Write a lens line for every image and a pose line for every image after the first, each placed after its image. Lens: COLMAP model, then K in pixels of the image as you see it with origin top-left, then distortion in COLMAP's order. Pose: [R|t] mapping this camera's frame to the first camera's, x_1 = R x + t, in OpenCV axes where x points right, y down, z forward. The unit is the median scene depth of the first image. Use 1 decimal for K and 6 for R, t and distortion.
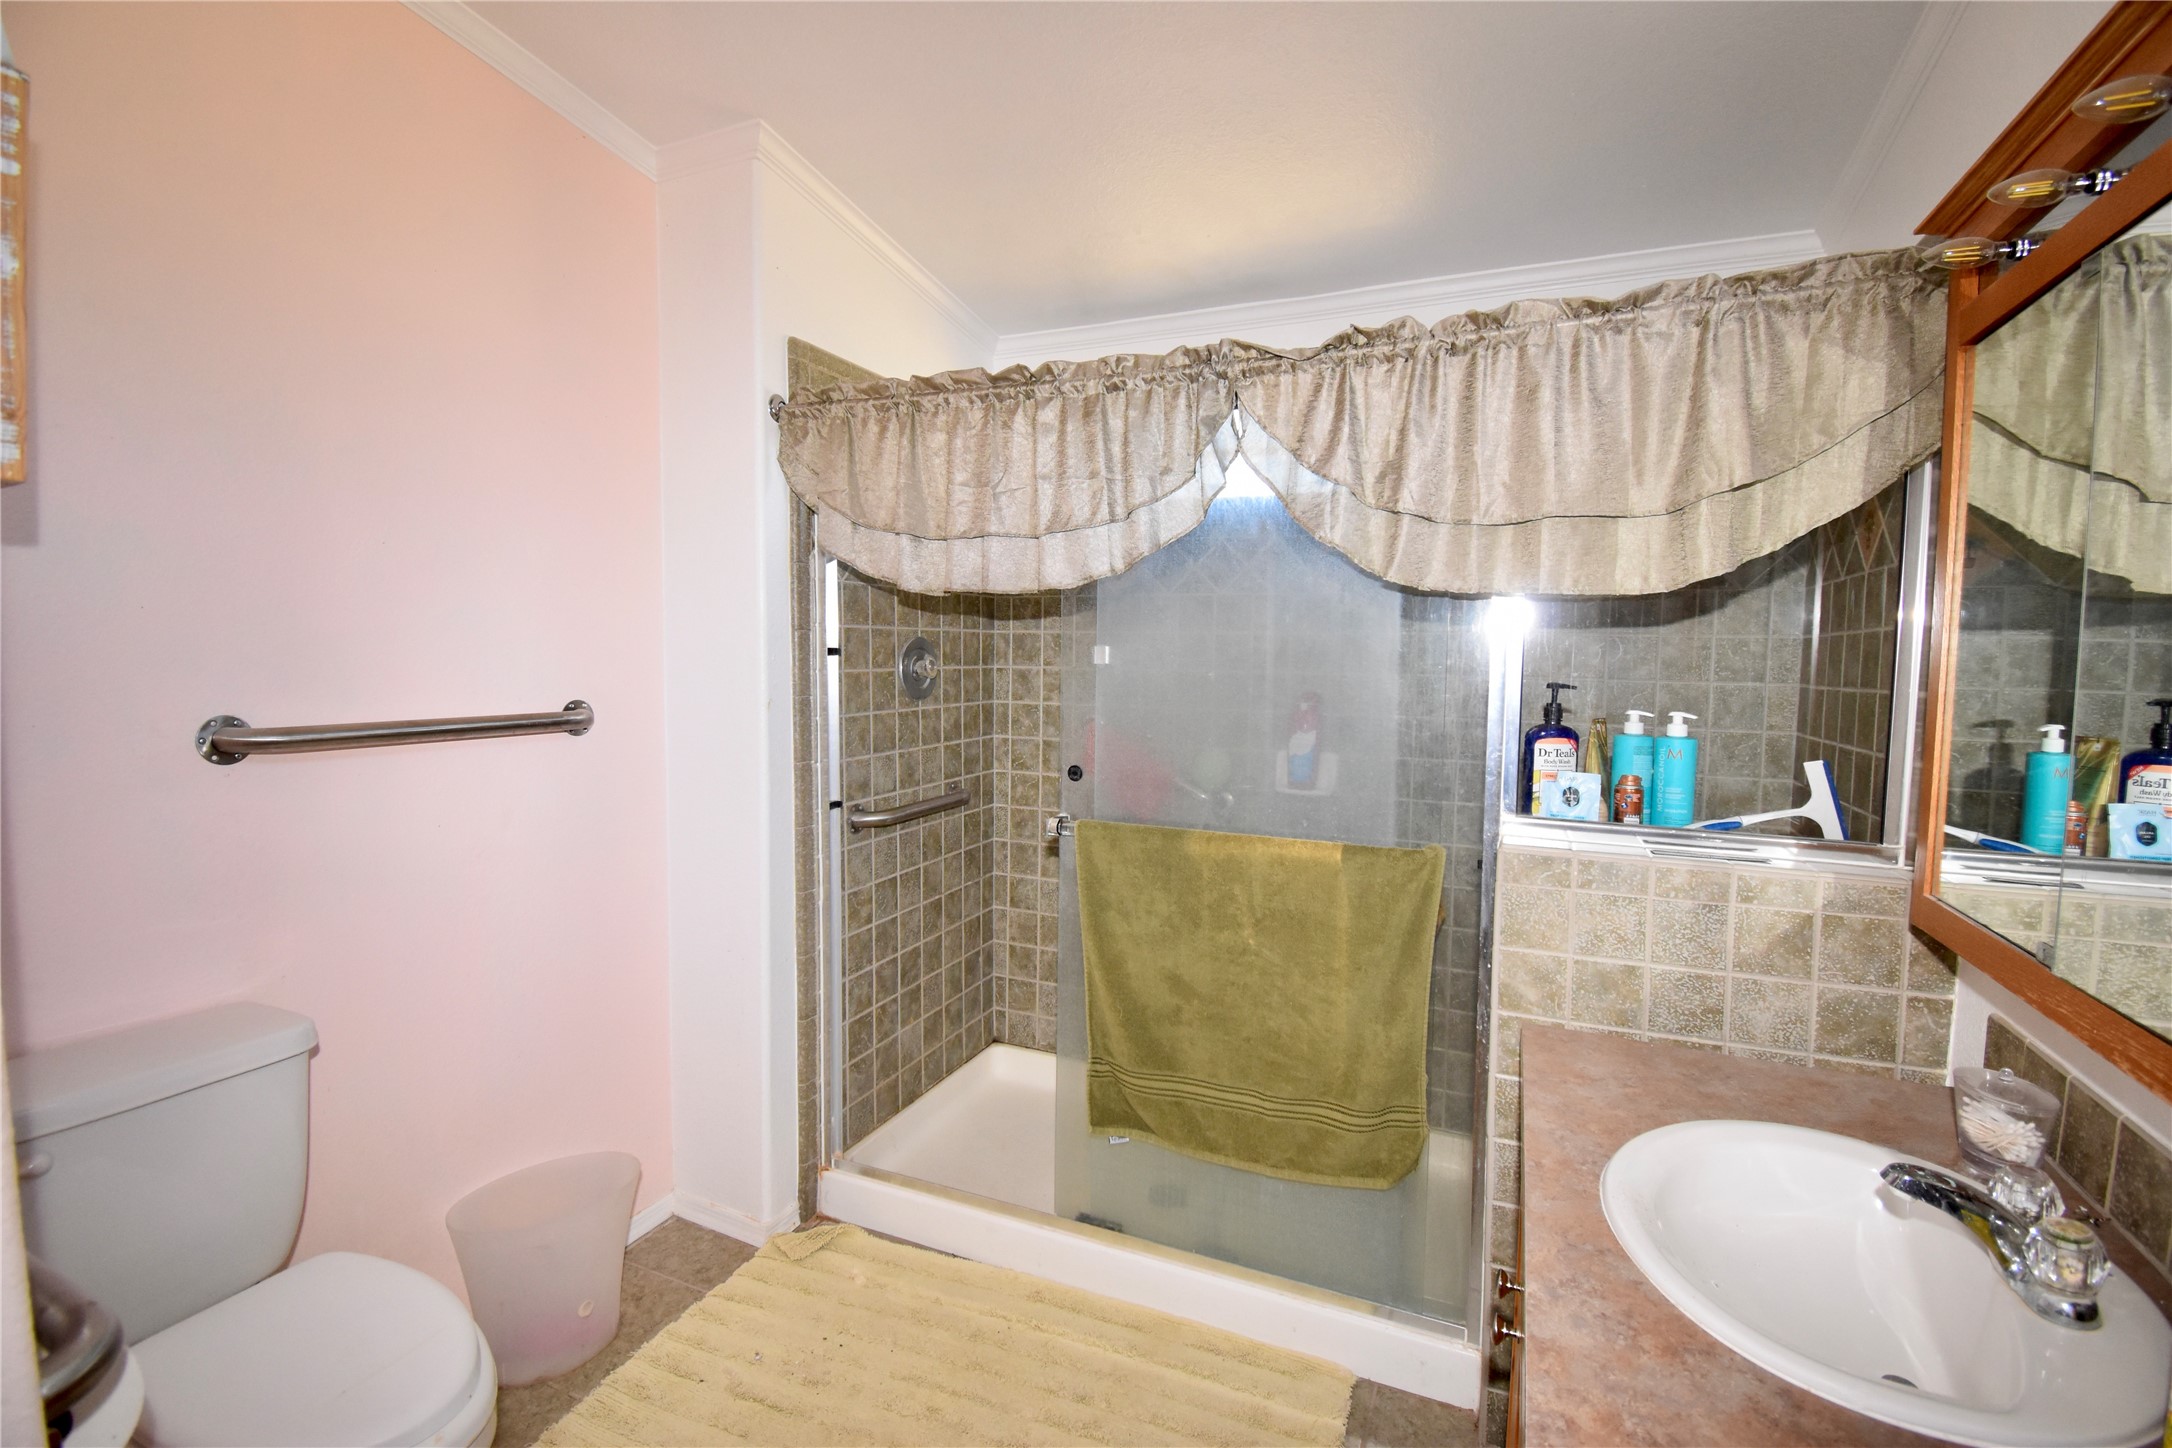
lens RADIAL K [[968.3, 0, 1084.4], [0, 968.3, 719.5], [0, 0, 1]] dist [0.014439, -0.024666]
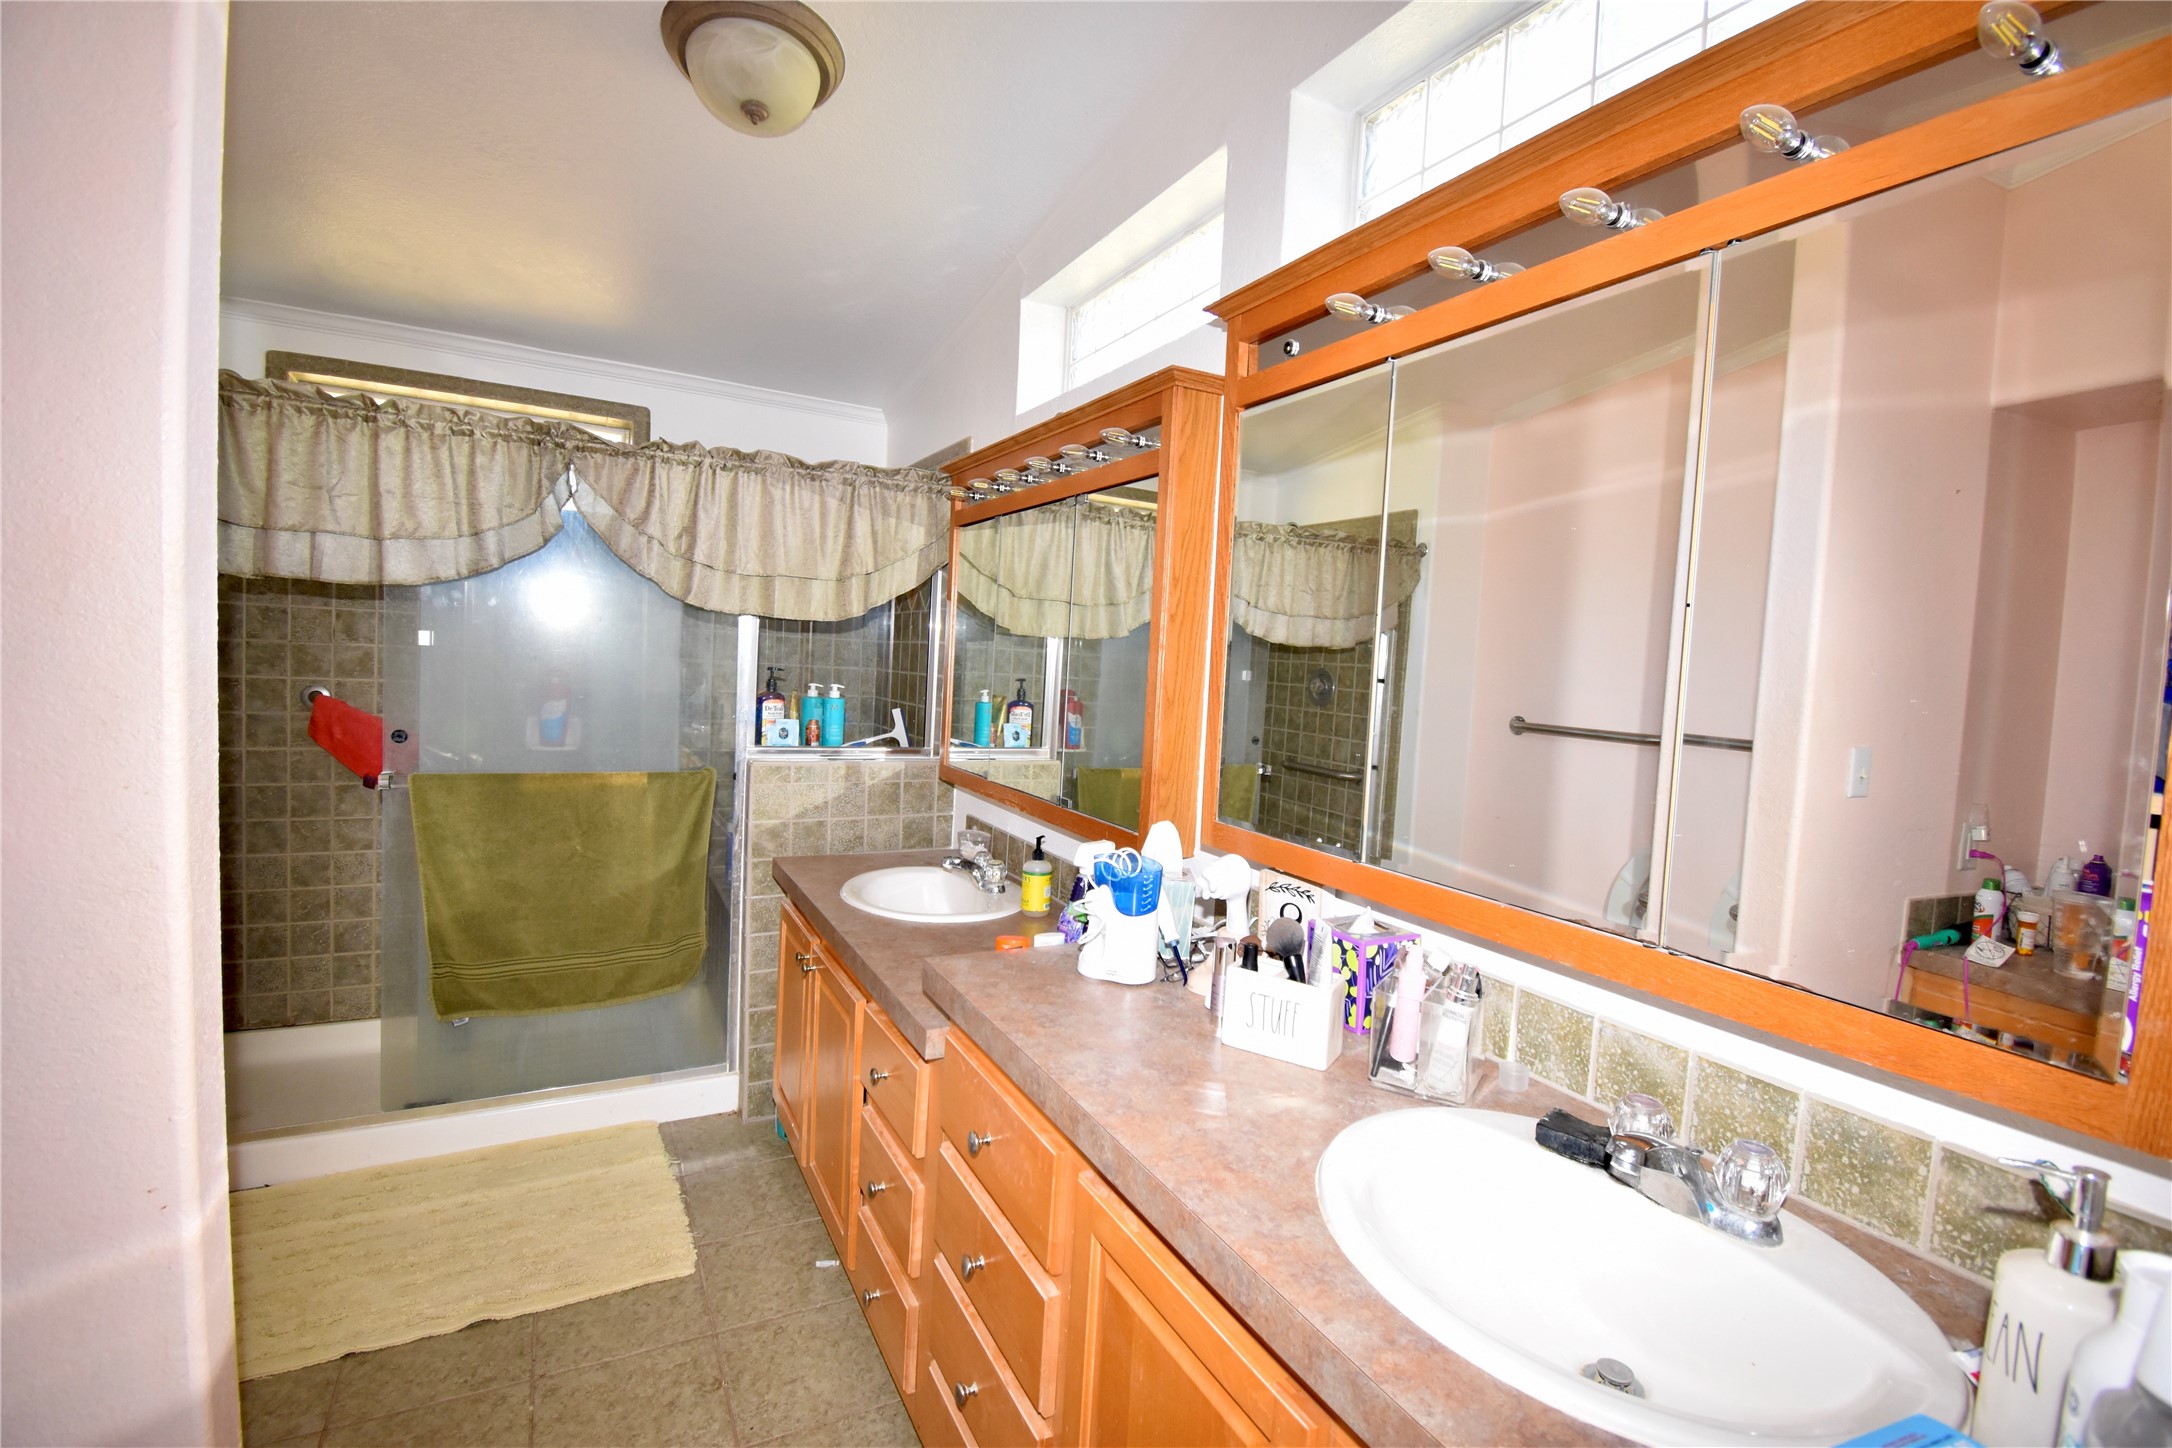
lens RADIAL K [[919.0, 0, 1083.6], [0, 919.0, 696.8], [0, 0, 1]] dist [0.000959, -0.000006]
pose [[0.618472, -0.012816, 0.785703, -0.467850], [0.007803, 0.999918, 0.010168, 0.001942], [-0.785768, -0.000158, 0.618521, -0.448279]]
